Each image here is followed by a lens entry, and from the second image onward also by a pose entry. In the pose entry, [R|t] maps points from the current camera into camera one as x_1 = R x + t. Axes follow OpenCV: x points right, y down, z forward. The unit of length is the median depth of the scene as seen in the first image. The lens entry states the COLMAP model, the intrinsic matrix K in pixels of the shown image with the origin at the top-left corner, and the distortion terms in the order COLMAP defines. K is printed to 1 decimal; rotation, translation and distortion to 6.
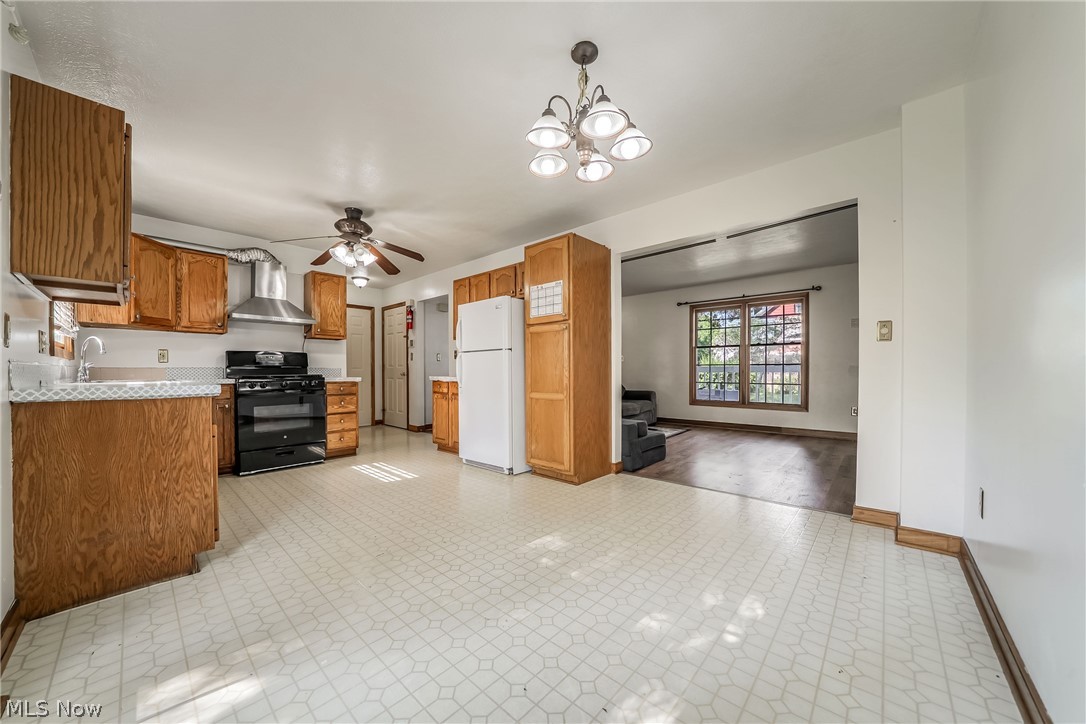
lens RADIAL K [[377.7, 0, 542.7], [0, 377.7, 364.5], [0, 0, 1]] dist [-0.019821, 0.000240]
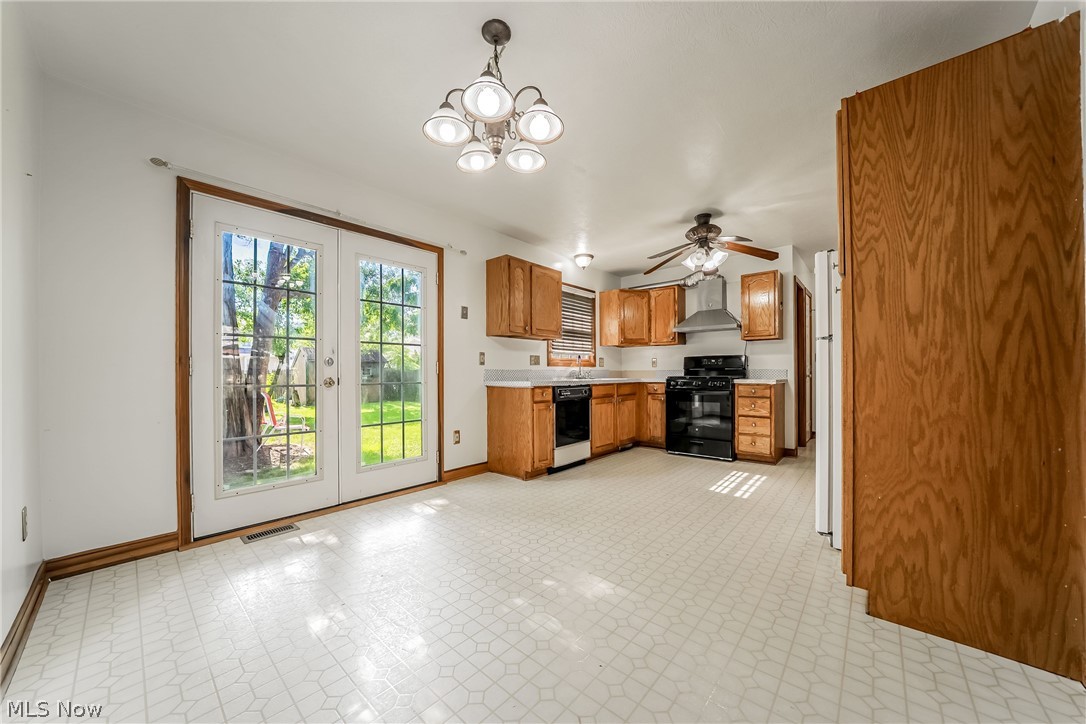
lens RADIAL K [[379.7, 0, 547.5], [0, 379.7, 370.5], [0, 0, 1]] dist [-0.018882, 0.000092]
pose [[0.026631, -0.001939, -0.999643, 0.511429], [0.020156, 0.999796, -0.001403, 0.002279], [0.999442, -0.020112, 0.026664, 0.542131]]
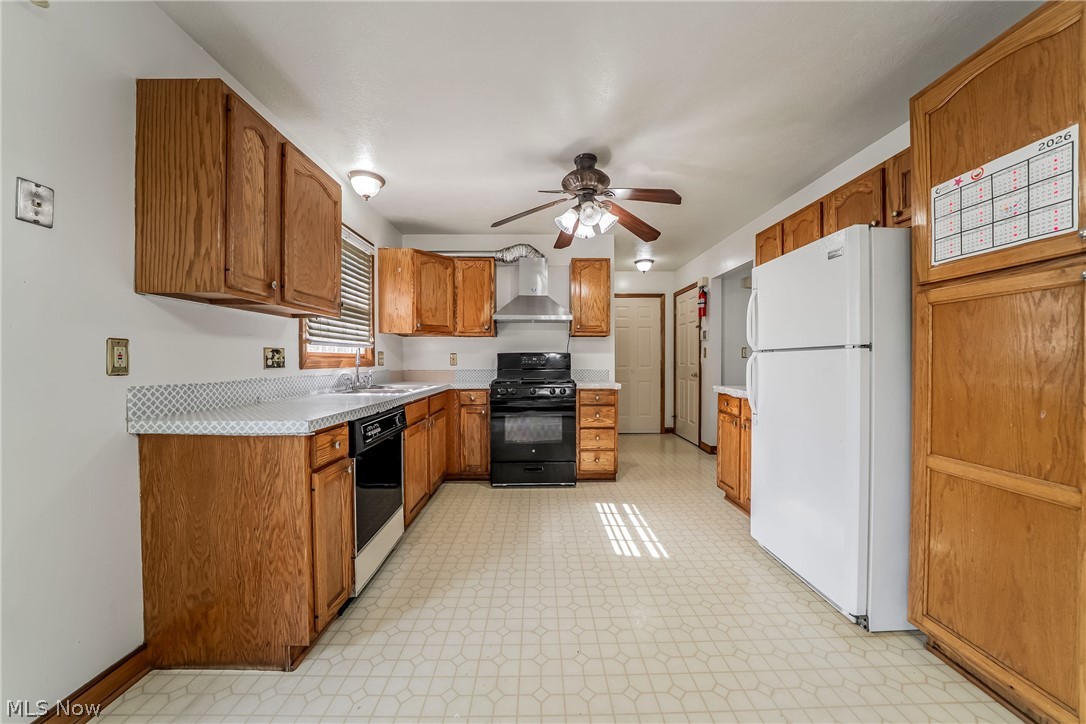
lens RADIAL K [[377.7, 0, 542.7], [0, 377.7, 364.5], [0, 0, 1]] dist [-0.019821, 0.000240]
pose [[0.680895, 0.012223, -0.732279, -0.026410], [0.008697, 0.999655, 0.024772, -0.034369], [0.732329, -0.023235, 0.680554, 0.443983]]
